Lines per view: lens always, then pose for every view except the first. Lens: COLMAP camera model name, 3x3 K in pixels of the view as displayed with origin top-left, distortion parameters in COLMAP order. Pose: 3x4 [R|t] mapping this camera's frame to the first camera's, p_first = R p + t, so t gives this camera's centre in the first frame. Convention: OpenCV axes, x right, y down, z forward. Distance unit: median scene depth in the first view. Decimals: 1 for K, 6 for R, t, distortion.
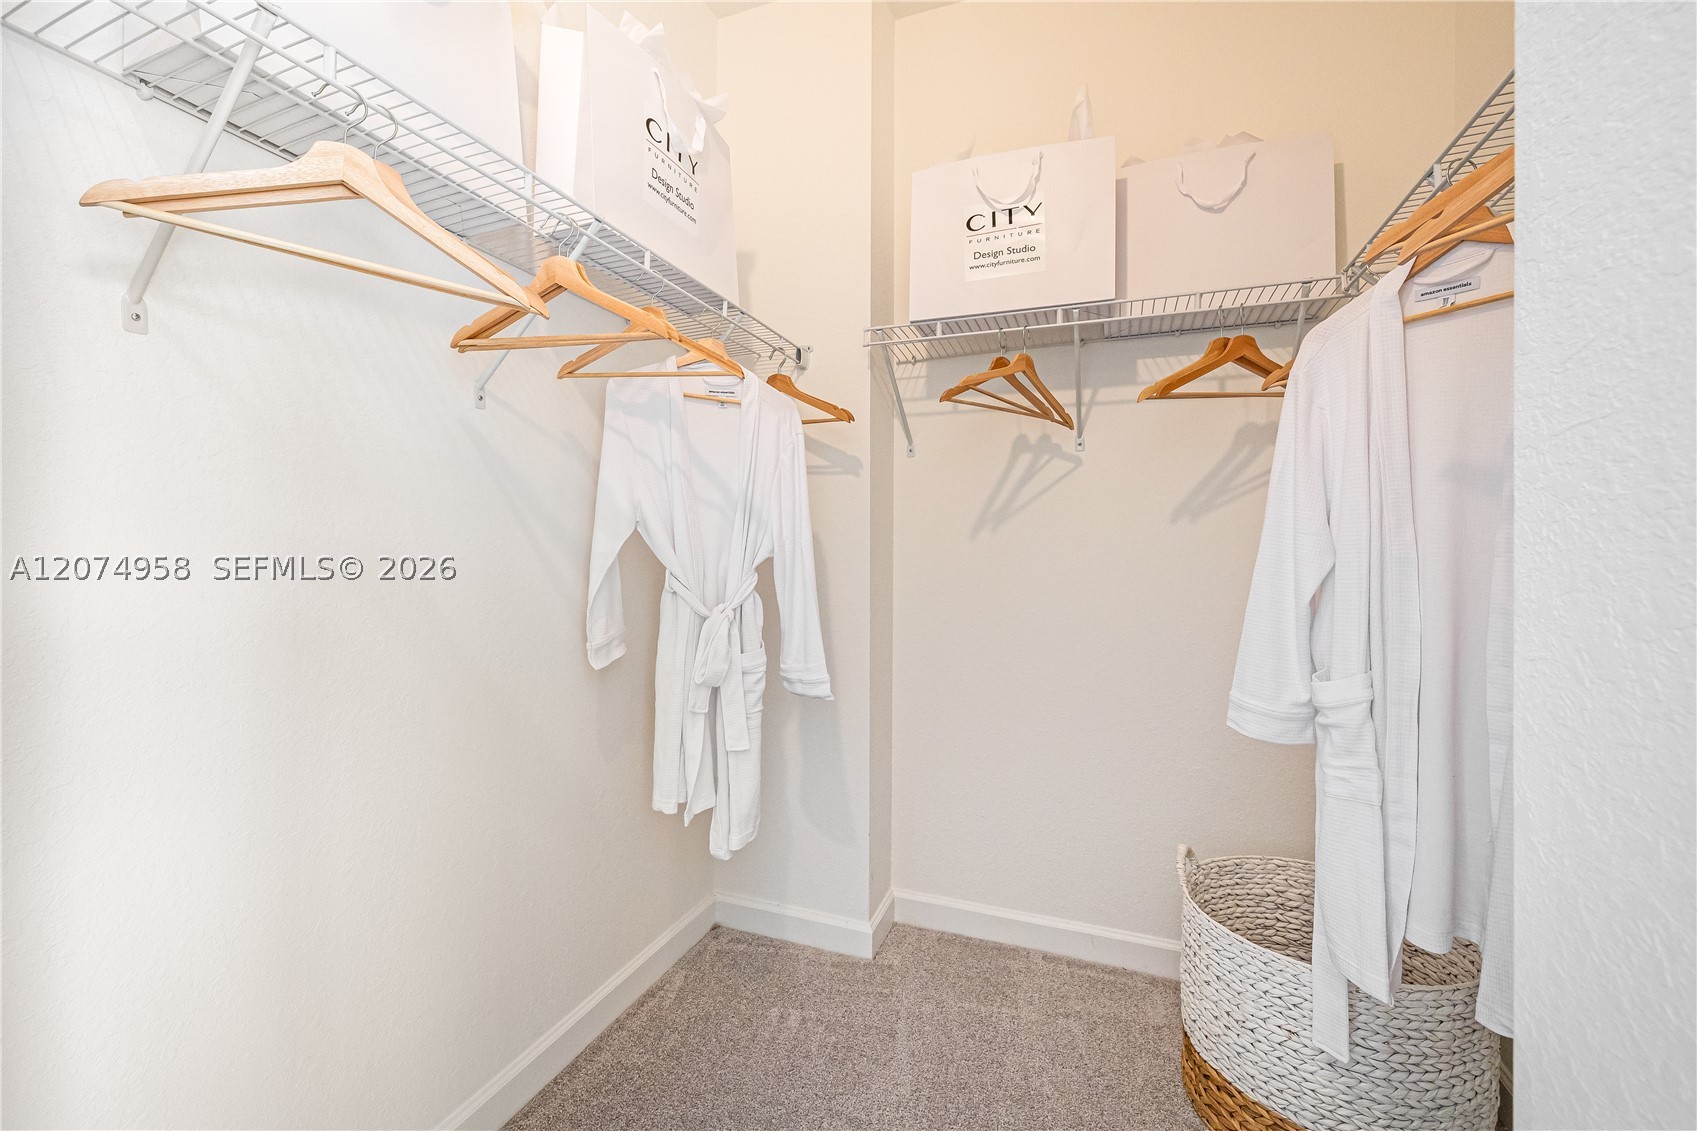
lens RADIAL K [[712.2, 0, 832.9], [0, 712.2, 552.9], [0, 0, 1]] dist [0.006498, 0.000110]
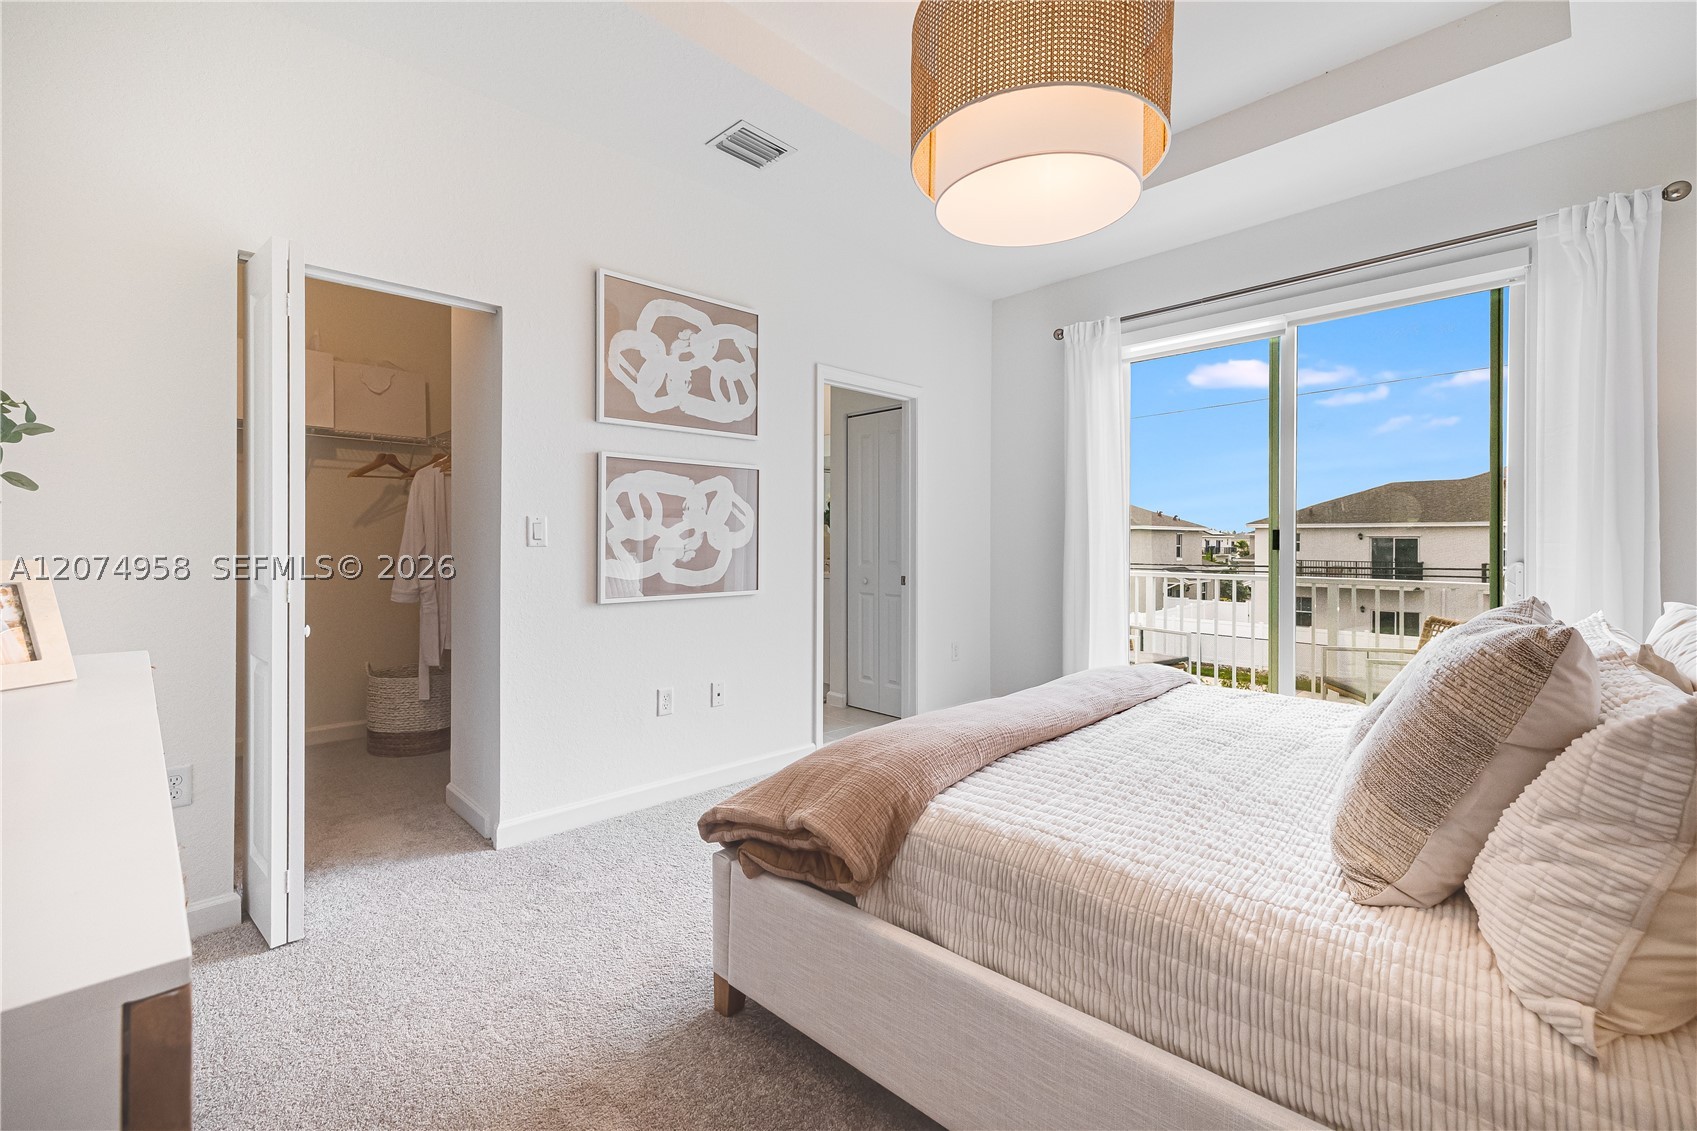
lens RADIAL K [[720.3, 0, 848.3], [0, 720.3, 544.0], [0, 0, 1]] dist [0.011280, -0.000012]
pose [[0.426420, 0.005368, 0.904509, -1.041141], [-0.002411, 0.999986, -0.004798, 0.018239], [-0.904522, -0.000135, 0.426427, -1.534058]]
